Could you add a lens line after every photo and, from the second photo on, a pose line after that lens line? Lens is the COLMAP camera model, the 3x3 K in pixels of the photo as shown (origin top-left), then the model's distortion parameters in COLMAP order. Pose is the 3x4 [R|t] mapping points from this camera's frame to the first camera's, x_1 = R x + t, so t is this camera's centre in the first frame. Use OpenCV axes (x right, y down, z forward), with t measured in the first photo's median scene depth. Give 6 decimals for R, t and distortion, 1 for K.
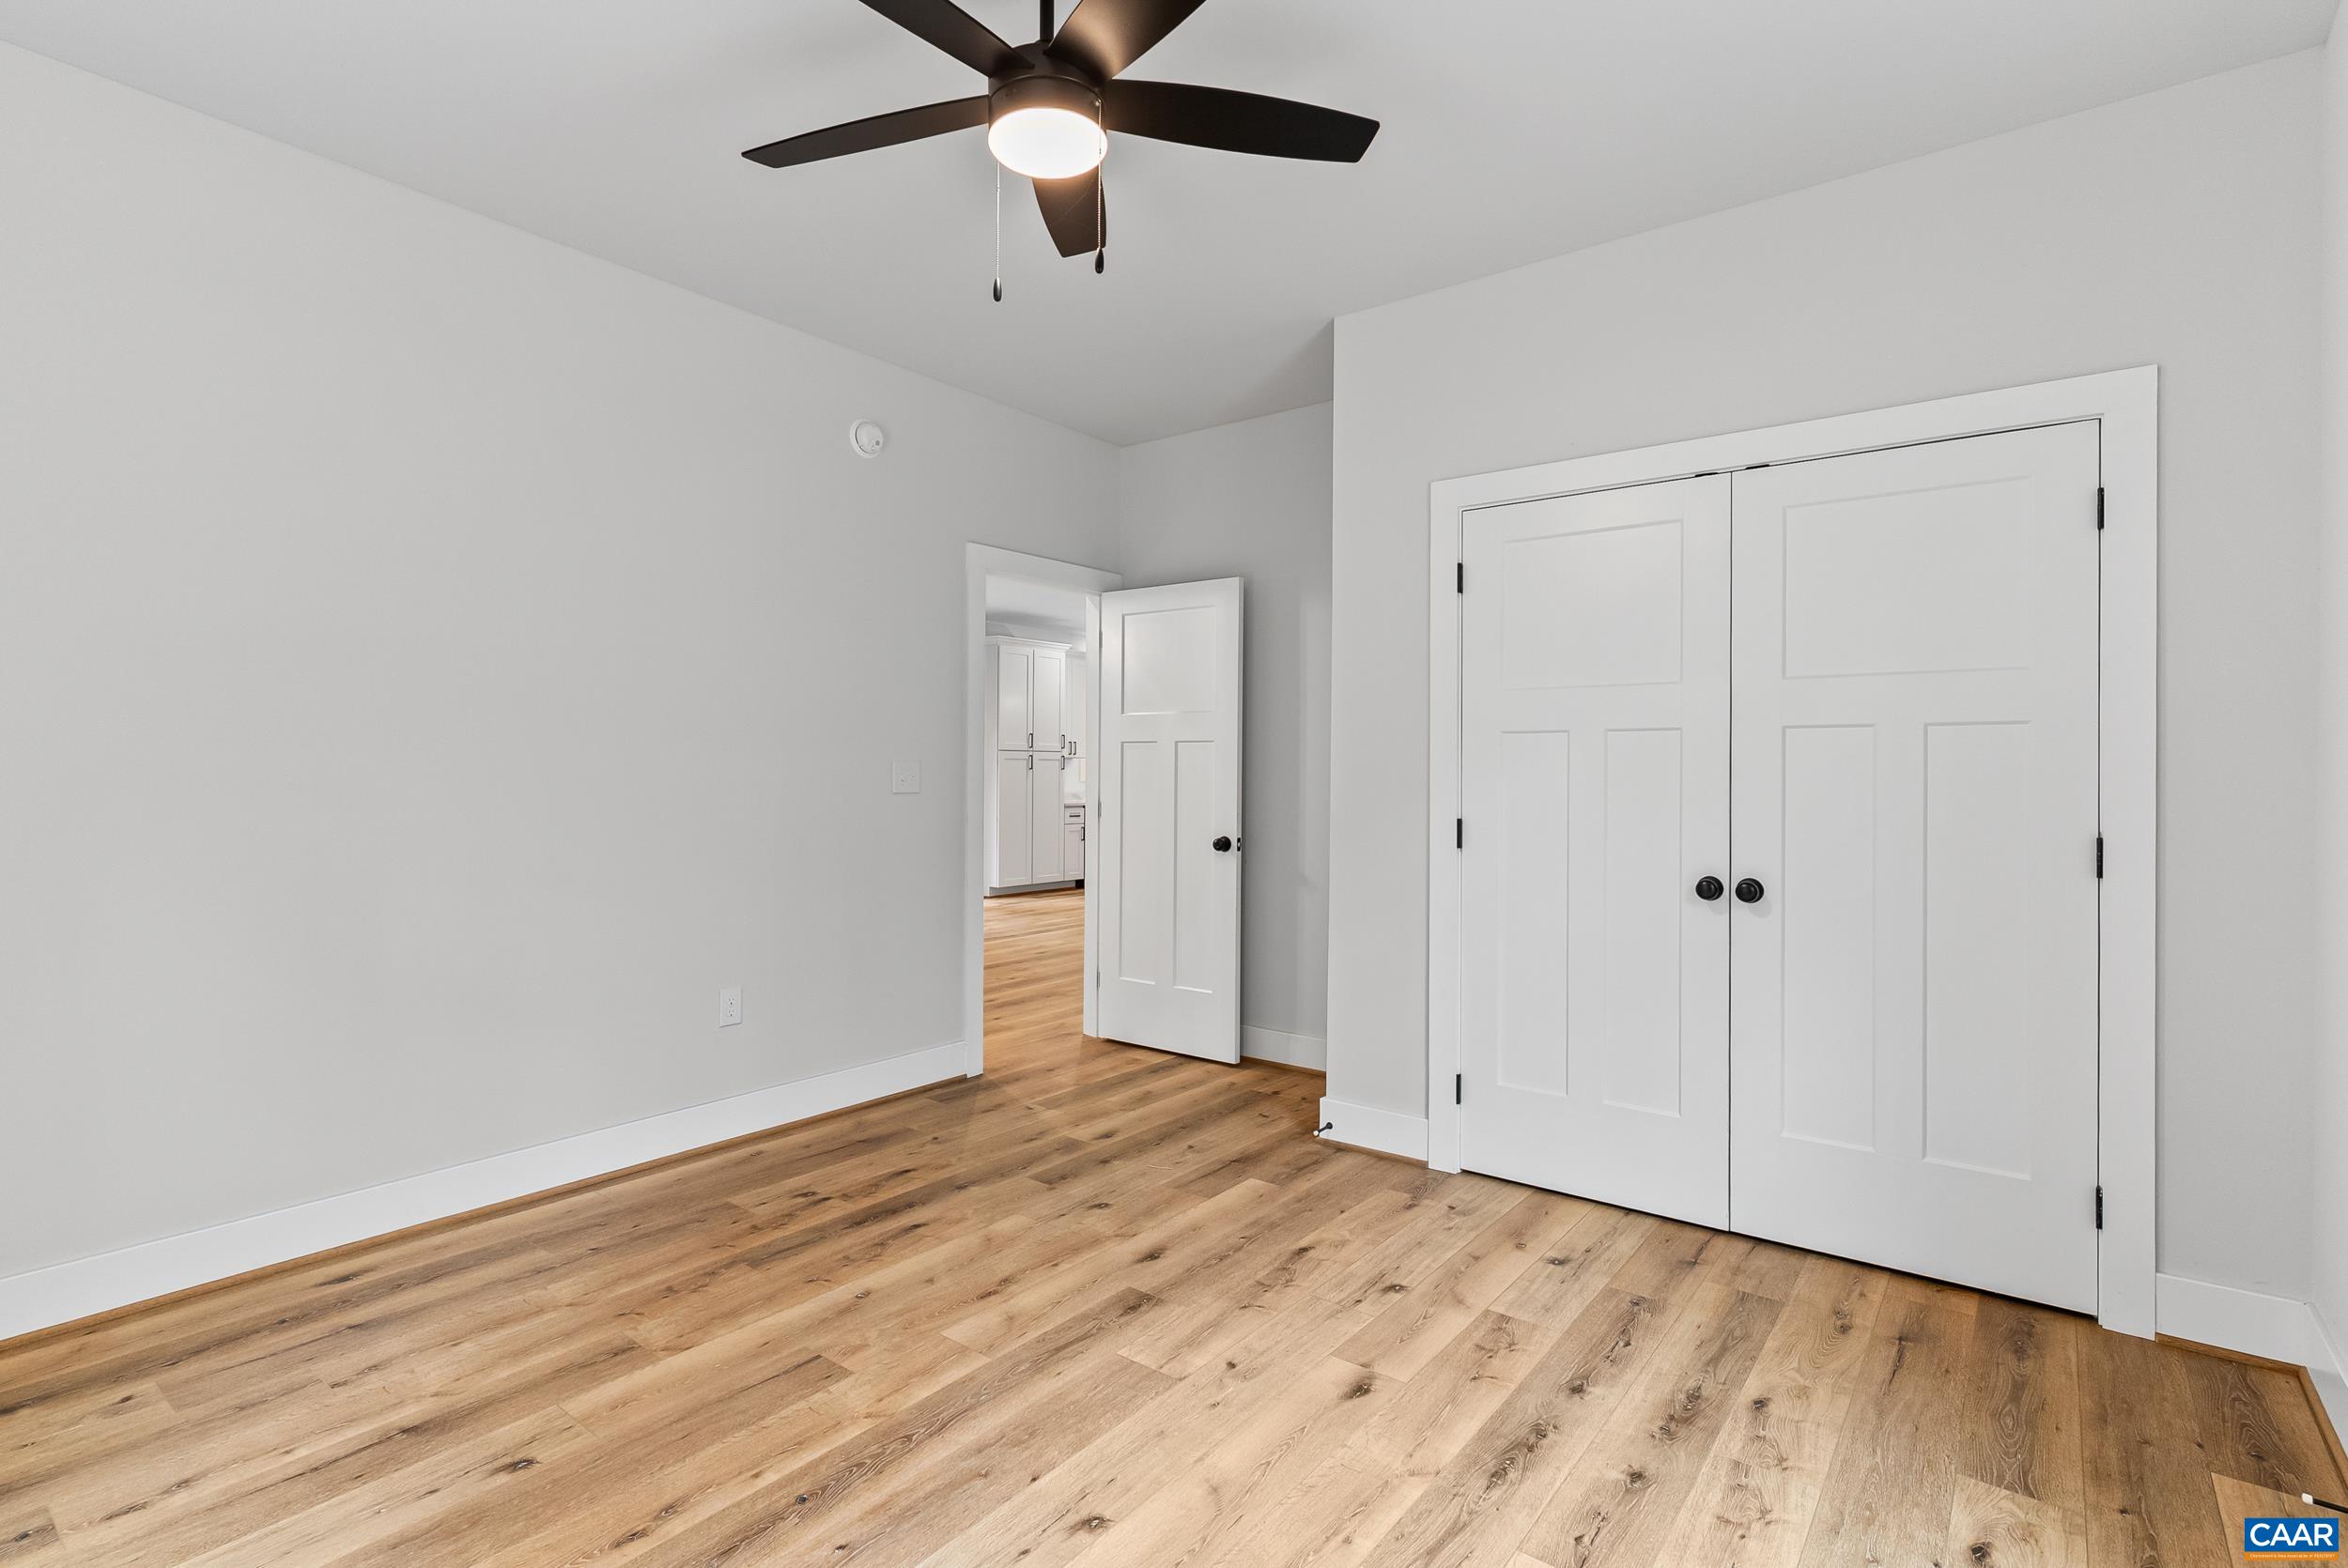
lens RADIAL K [[1139.6, 0, 1176.5], [0, 1139.6, 773.9], [0, 0, 1]] dist [0.004582, -0.001125]
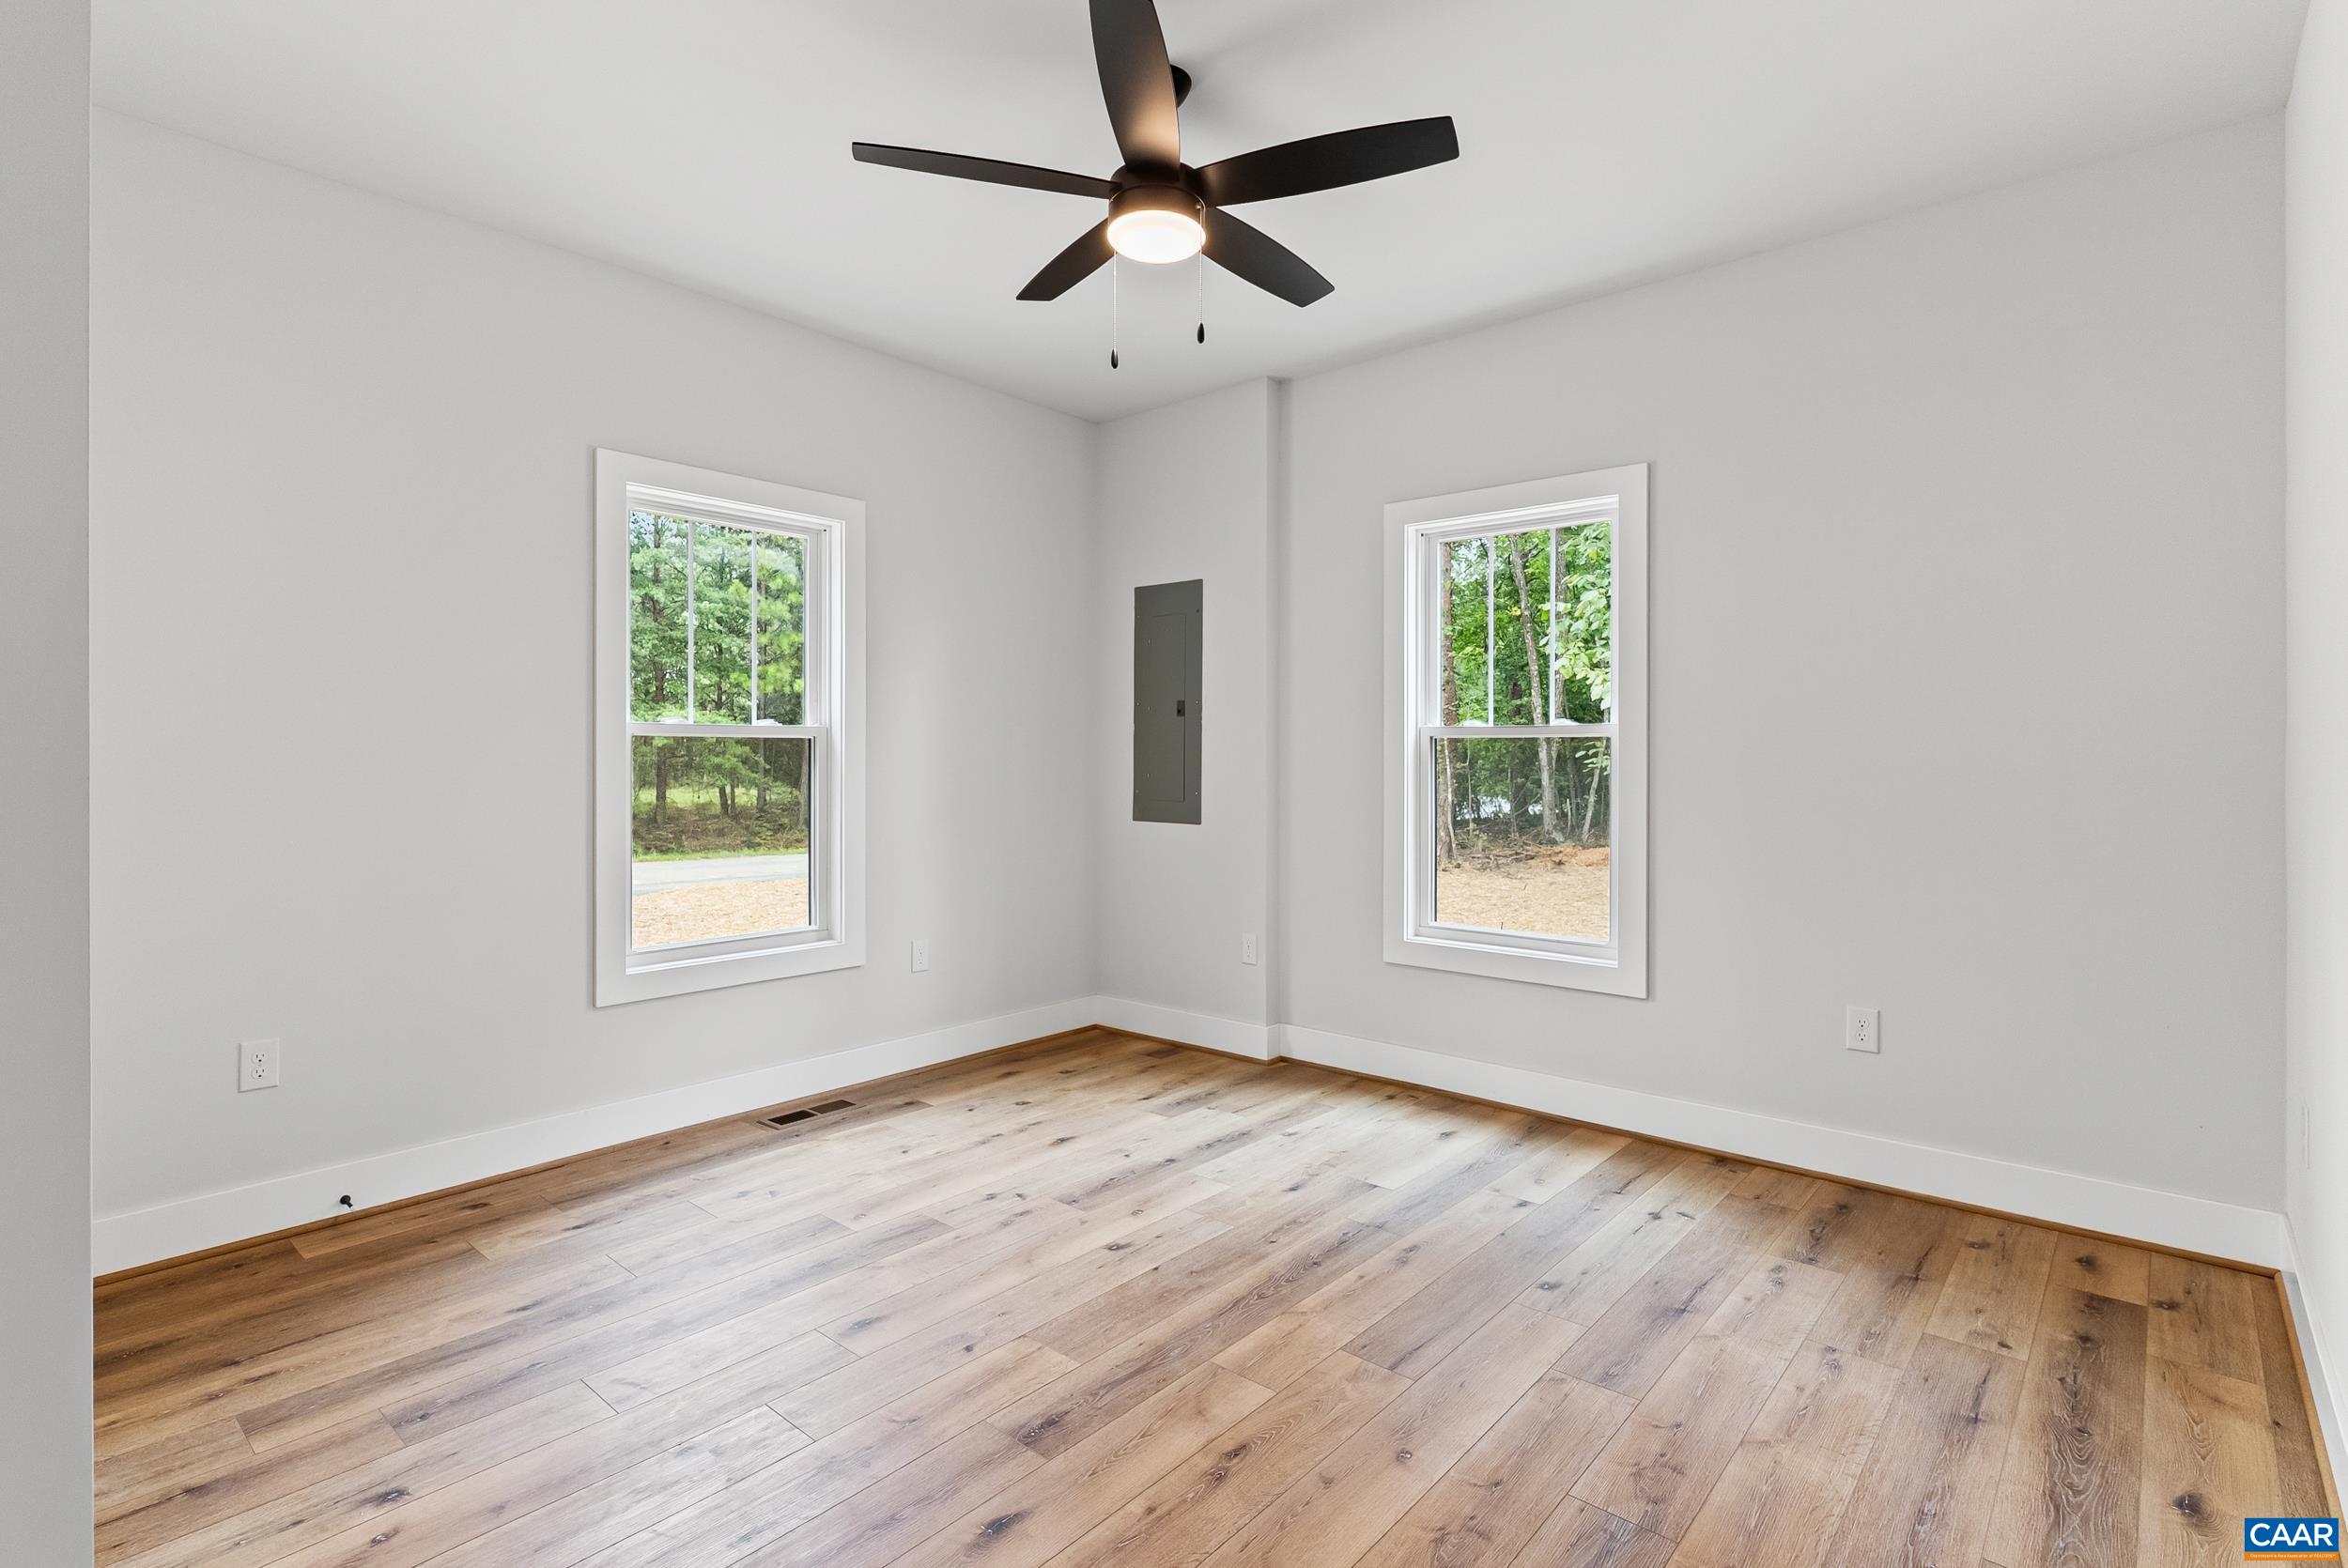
lens RADIAL K [[1139.6, 0, 1169.3], [0, 1139.6, 766.0], [0, 0, 1]] dist [0.004582, -0.001125]
pose [[-0.998036, -0.007649, 0.062168, -0.184292], [-0.006726, 0.999864, 0.015049, -0.007994], [-0.062274, 0.014602, -0.997952, 1.969462]]
